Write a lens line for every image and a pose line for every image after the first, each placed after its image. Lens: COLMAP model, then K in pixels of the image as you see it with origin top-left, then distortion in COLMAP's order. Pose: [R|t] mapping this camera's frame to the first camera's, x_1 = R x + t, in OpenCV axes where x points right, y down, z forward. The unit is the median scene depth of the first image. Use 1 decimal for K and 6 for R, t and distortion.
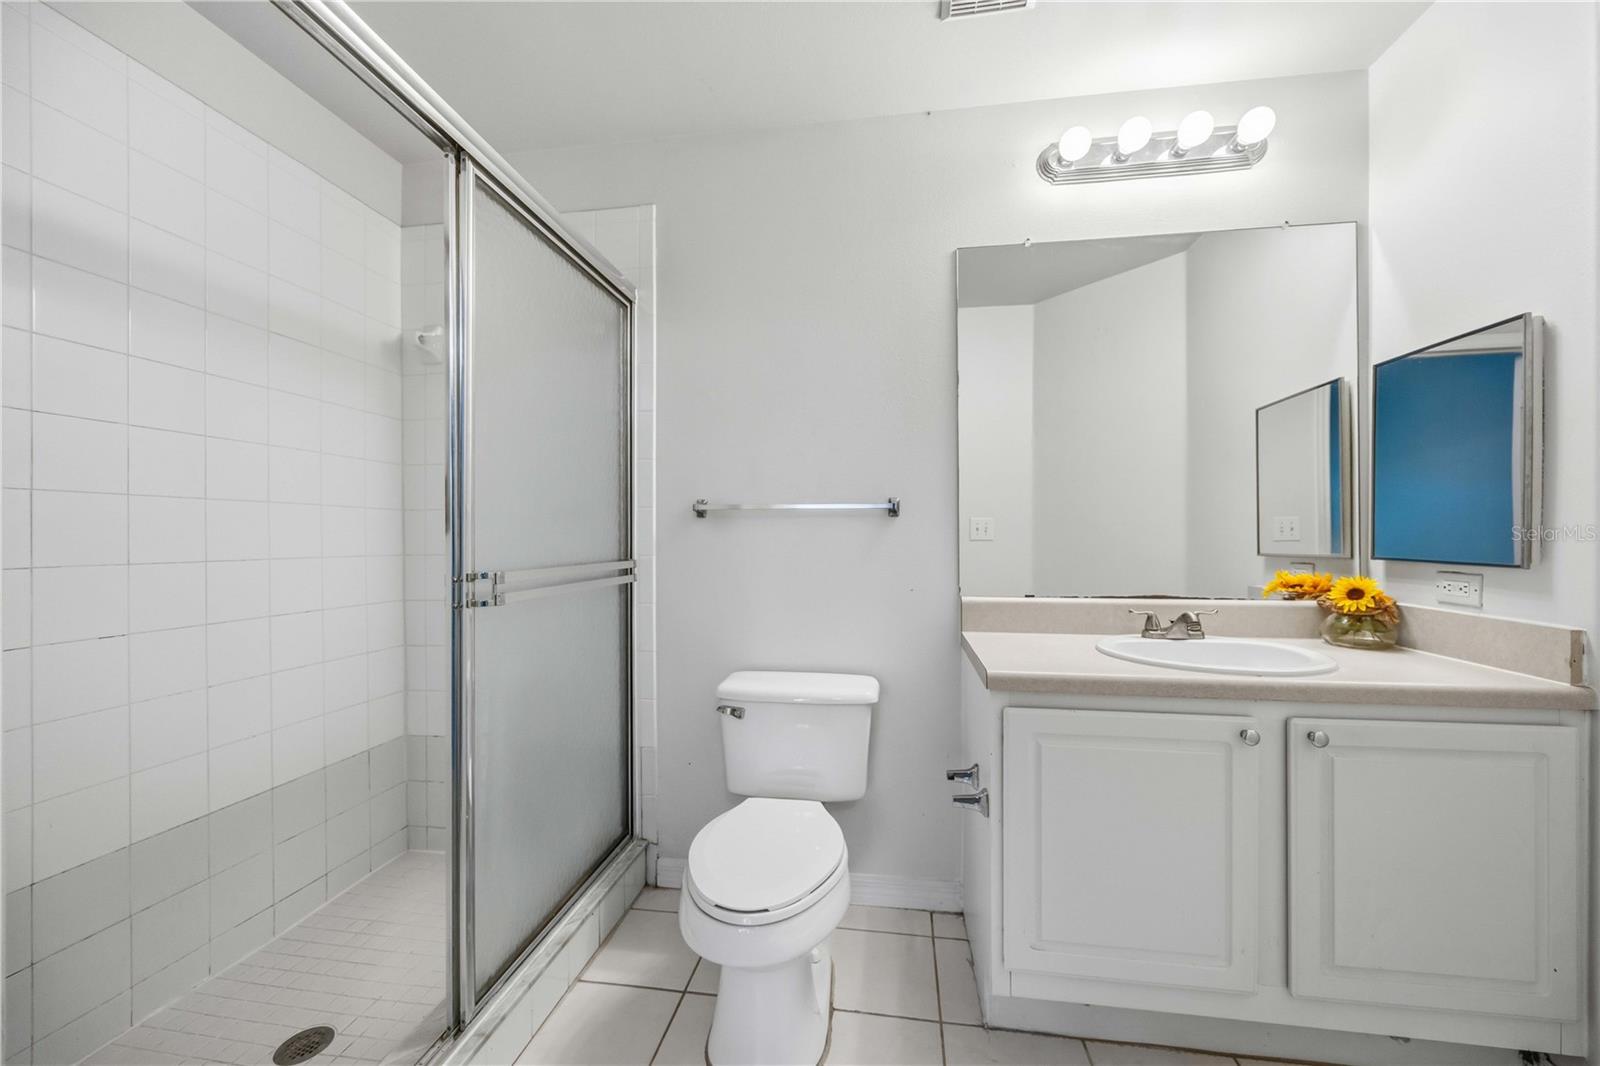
lens RADIAL K [[620.7, 0, 802.1], [0, 620.7, 535.7], [0, 0, 1]] dist [-0.002137, 0.000015]
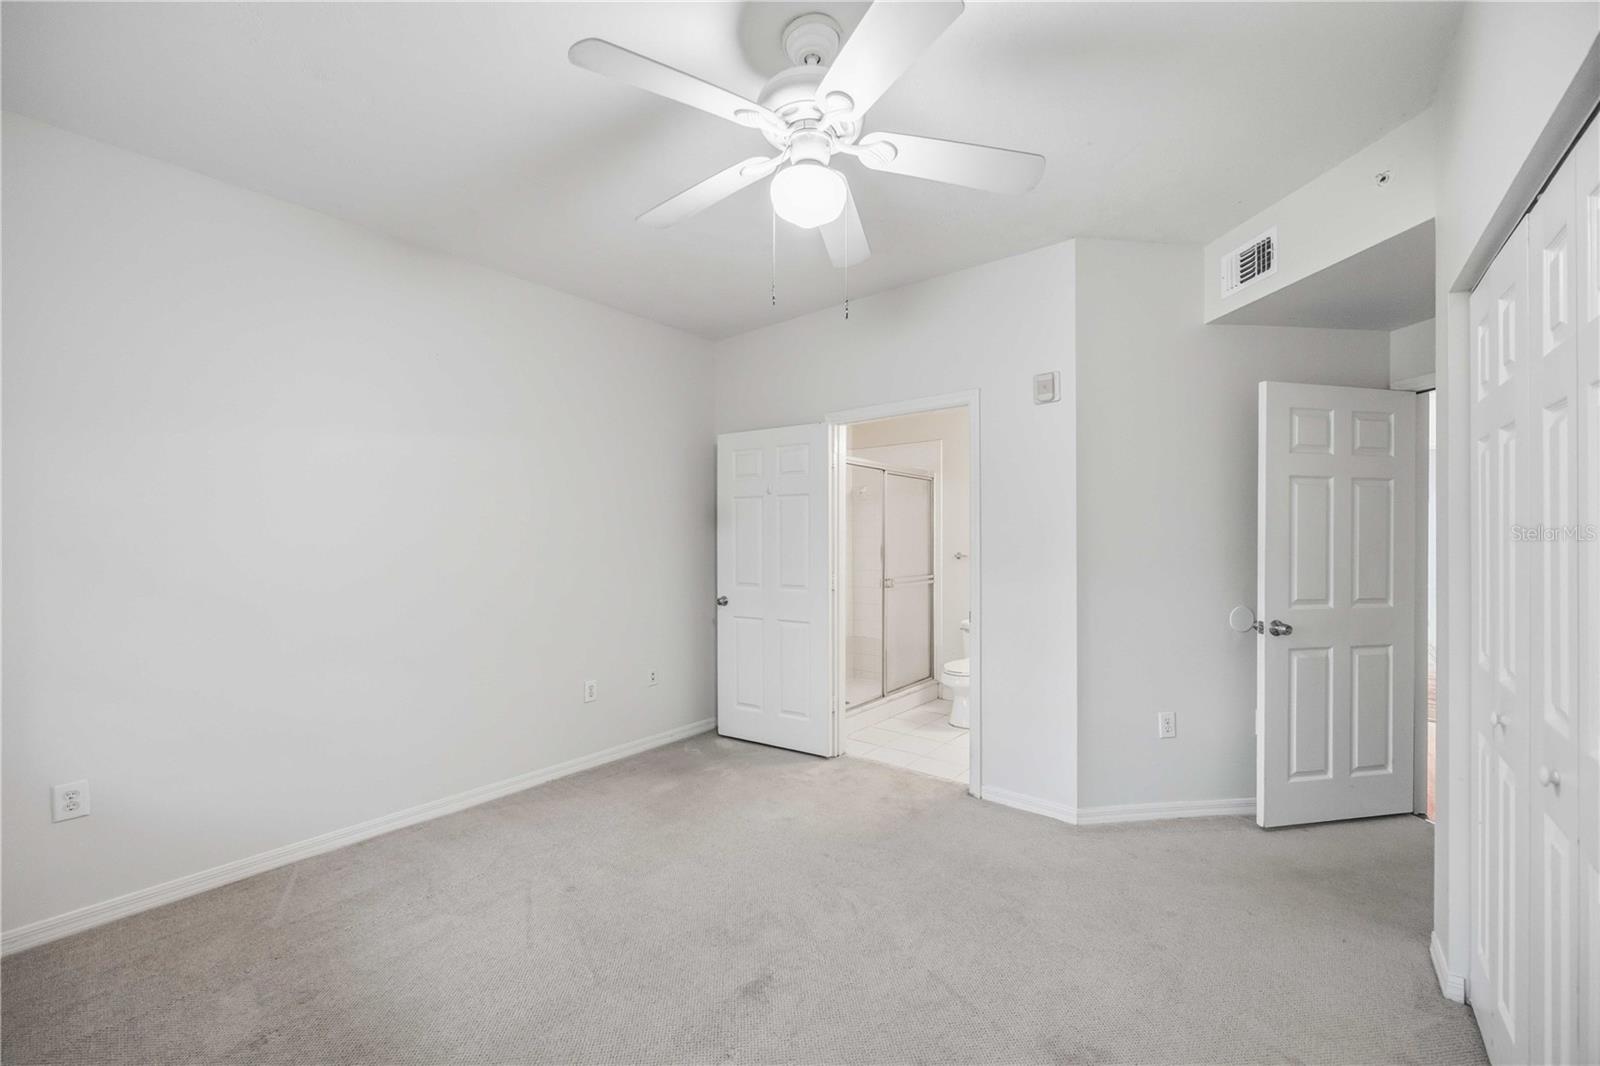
lens RADIAL K [[620.7, 0, 802.1], [0, 620.7, 535.7], [0, 0, 1]] dist [-0.002137, 0.000015]
pose [[0.864335, 0.000309, -0.502917, 0.586805], [-0.003079, 0.999984, -0.004676, -0.115392], [0.502907, 0.005590, 0.864322, -1.608593]]
